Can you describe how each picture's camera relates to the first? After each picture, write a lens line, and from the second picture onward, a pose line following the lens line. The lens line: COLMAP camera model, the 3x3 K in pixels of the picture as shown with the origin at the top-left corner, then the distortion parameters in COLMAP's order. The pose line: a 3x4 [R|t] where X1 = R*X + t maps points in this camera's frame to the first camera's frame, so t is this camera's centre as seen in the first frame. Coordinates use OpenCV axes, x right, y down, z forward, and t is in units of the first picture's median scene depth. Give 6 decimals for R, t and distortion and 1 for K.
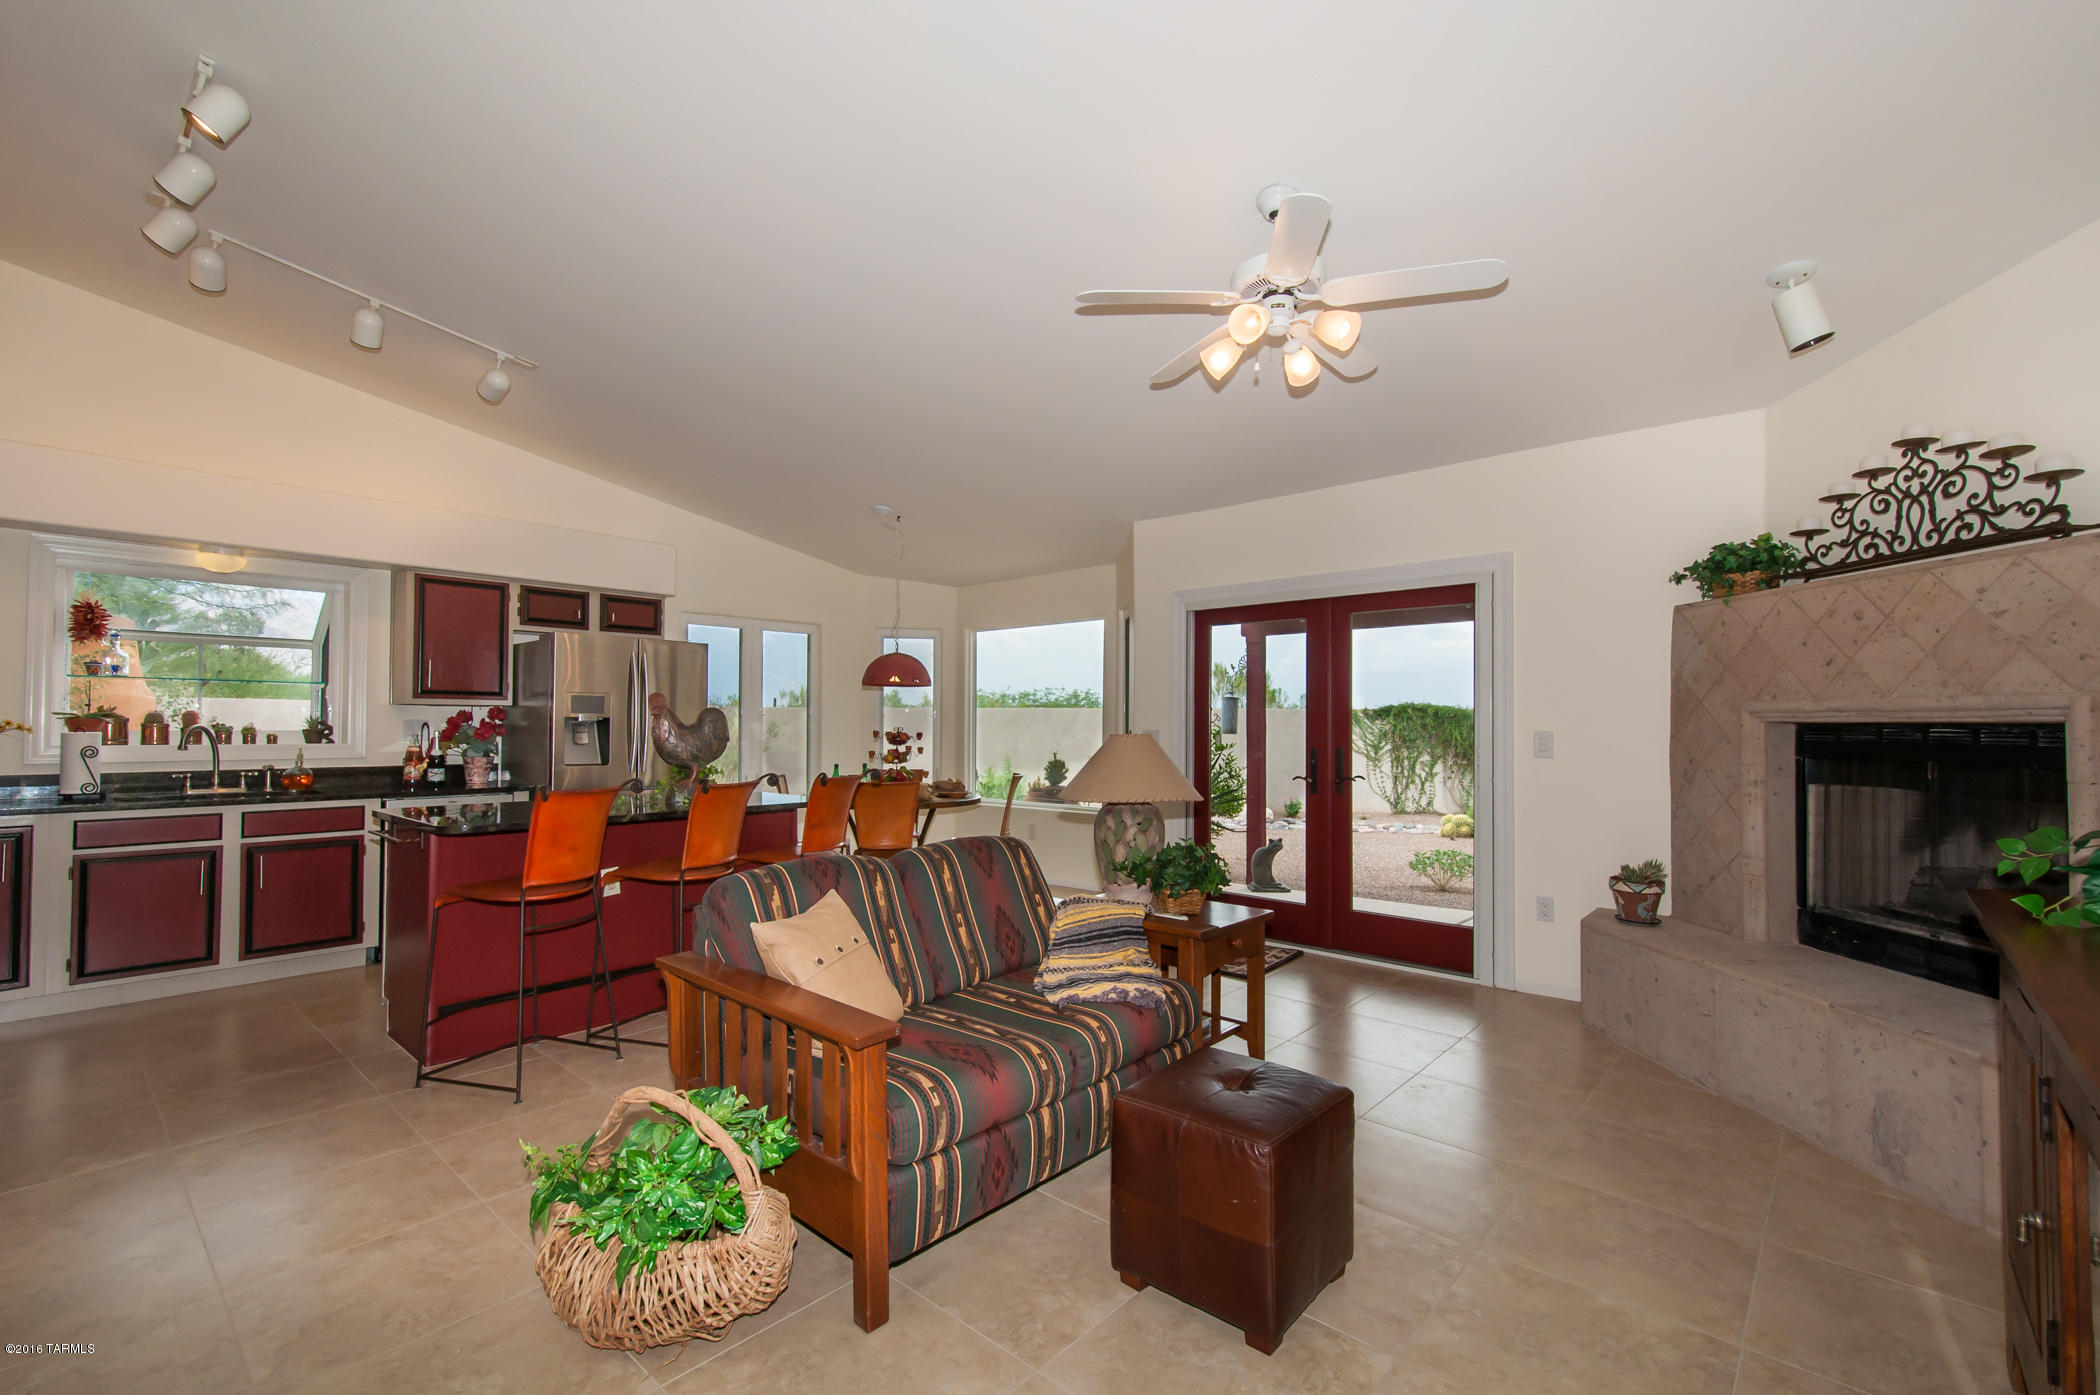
lens RADIAL K [[902.5, 0, 1057.0], [0, 902.5, 704.8], [0, 0, 1]] dist [0.015401, -0.005011]
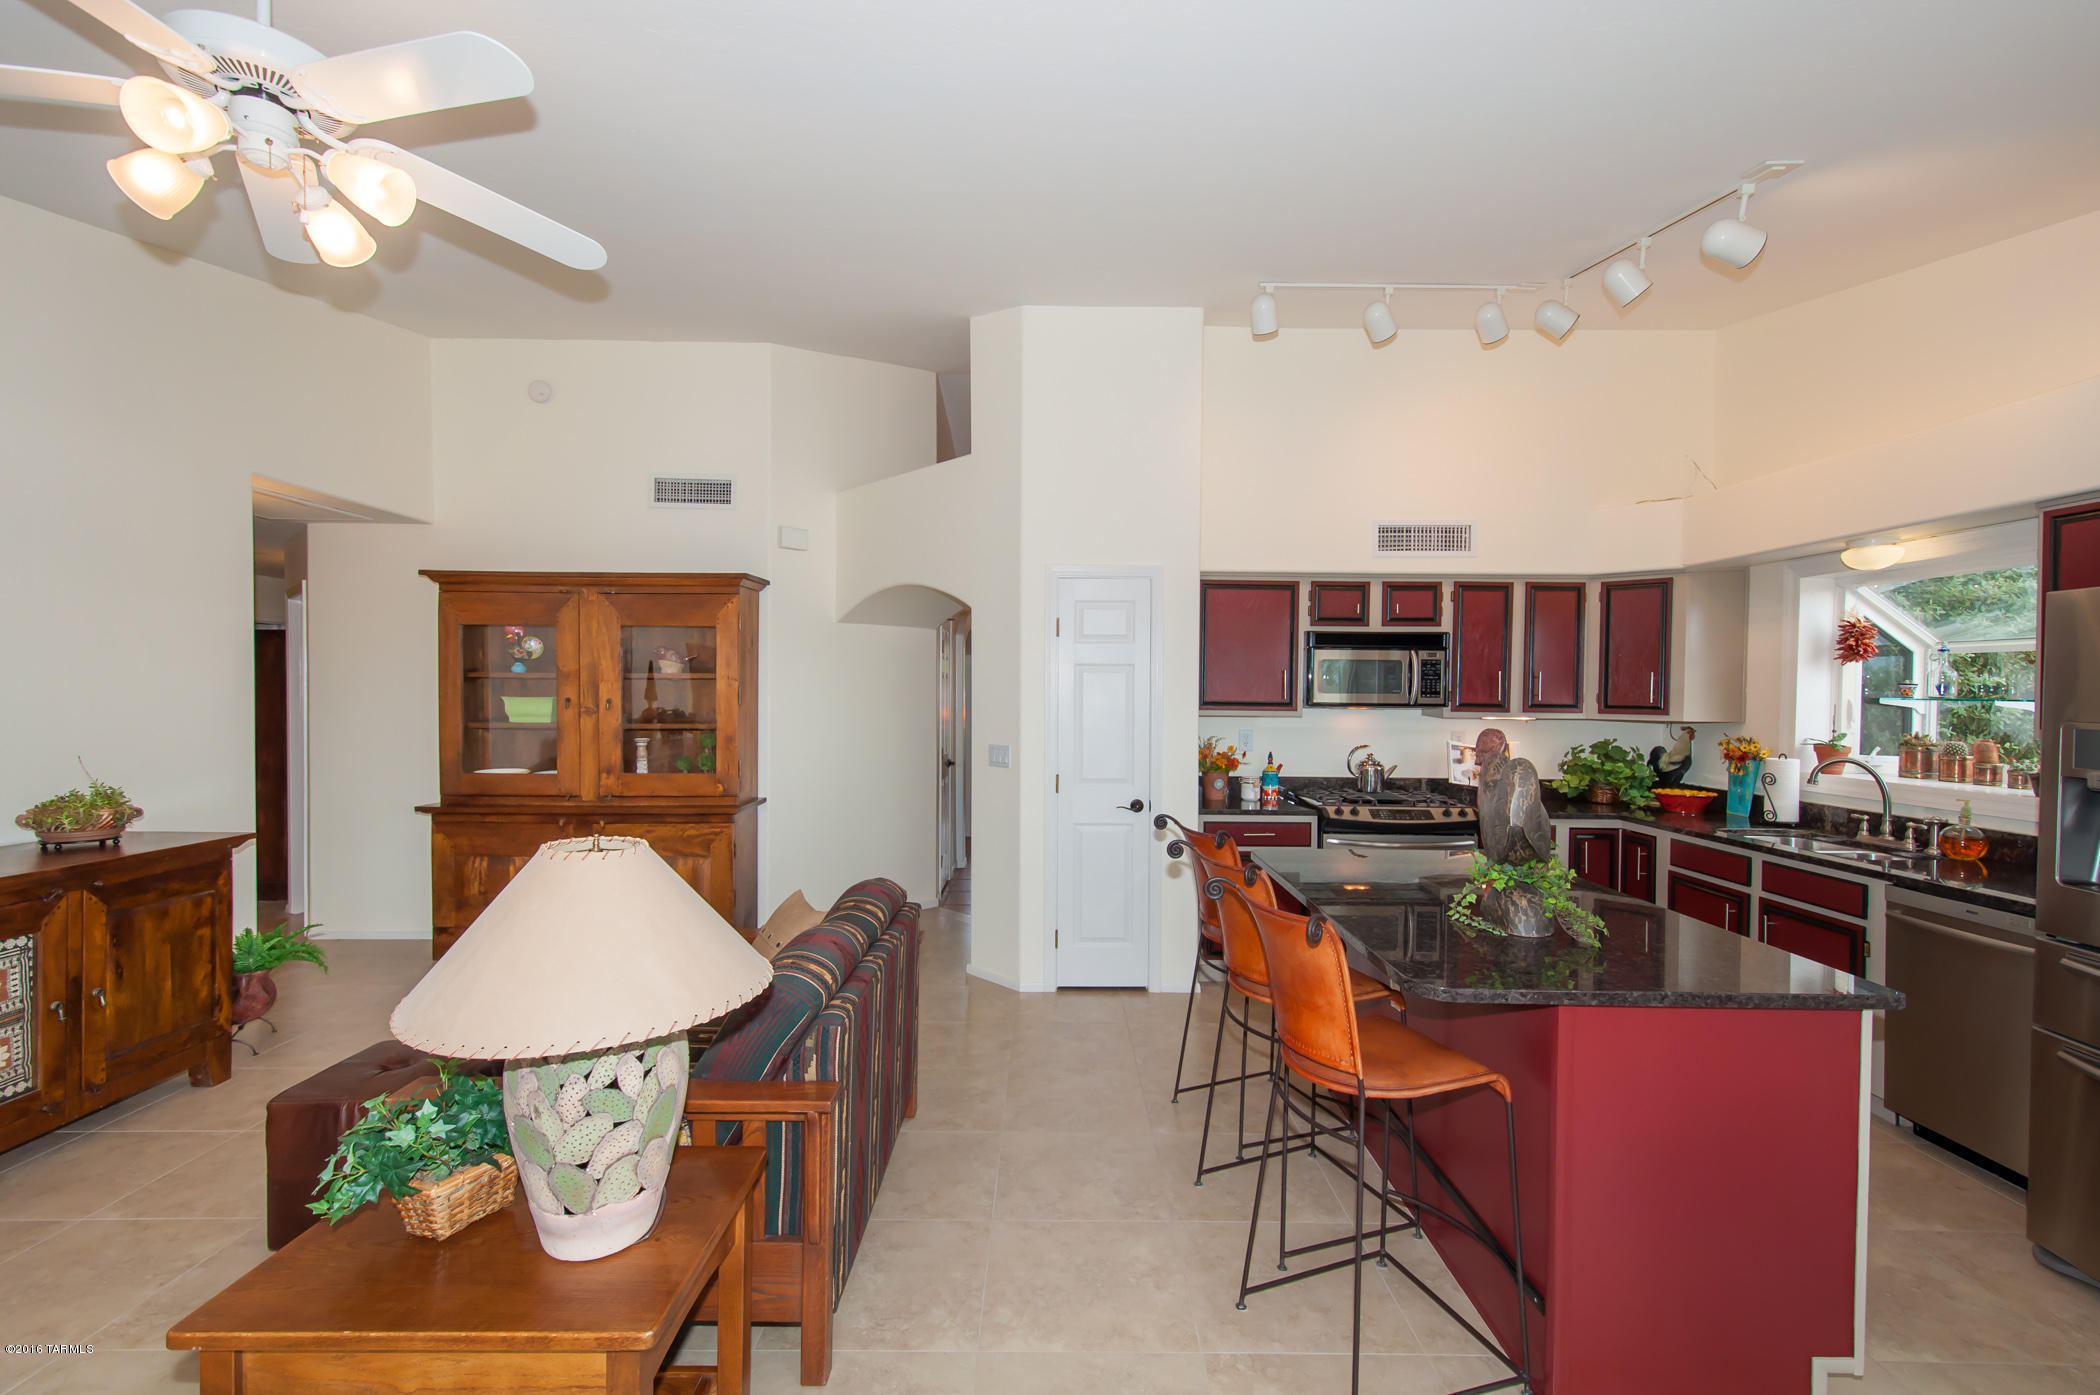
lens RADIAL K [[902.5, 0, 1057.0], [0, 902.5, 704.8], [0, 0, 1]] dist [0.015401, -0.005011]
pose [[-0.746091, -0.000650, -0.665843, 0.215181], [0.002798, 0.999988, -0.004111, -0.033523], [0.665838, -0.004931, -0.746080, 1.530650]]
